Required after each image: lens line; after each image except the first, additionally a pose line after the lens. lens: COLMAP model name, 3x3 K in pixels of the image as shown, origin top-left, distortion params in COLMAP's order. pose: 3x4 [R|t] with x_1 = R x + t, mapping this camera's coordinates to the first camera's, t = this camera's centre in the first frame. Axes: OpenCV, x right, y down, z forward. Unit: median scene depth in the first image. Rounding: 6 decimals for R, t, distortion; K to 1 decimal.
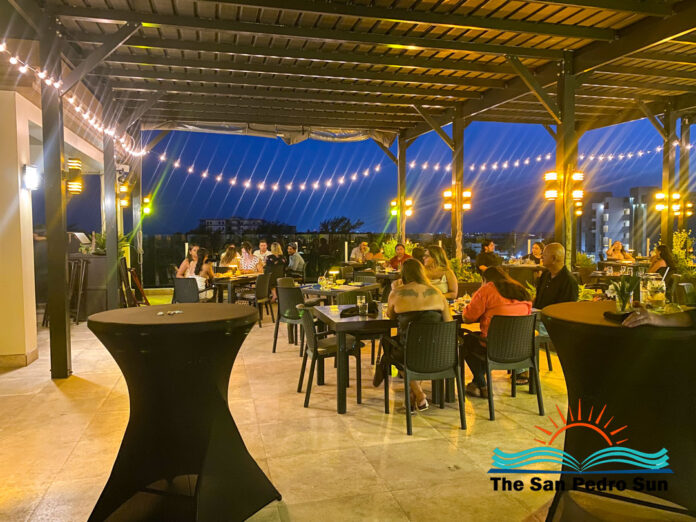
lens RADIAL K [[535.6, 0, 348.0], [0, 535.6, 261.0], [0, 0, 1]] dist [0.000107, 0.000079]
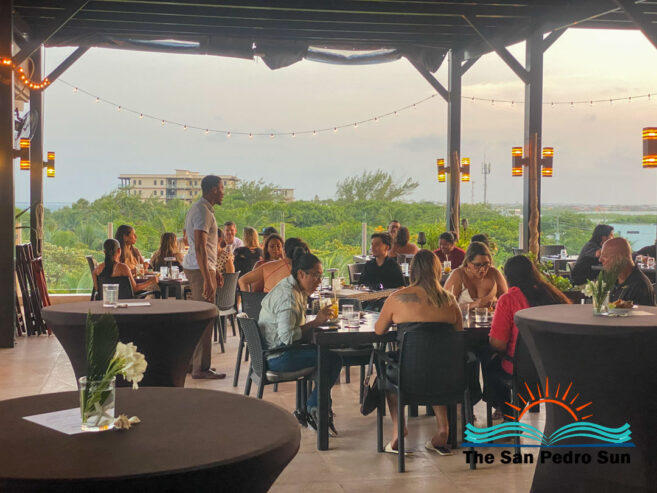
lens RADIAL K [[1000.6, 0, 328.5], [0, 1000.6, 246.5], [0, 0, 1]] dist [0.003527, 0.003116]
pose [[0.998058, 0.014589, -0.060566, 0.085126], [-0.015068, 0.999859, -0.007457, -0.001107], [0.060449, 0.008355, 0.998136, -0.482723]]
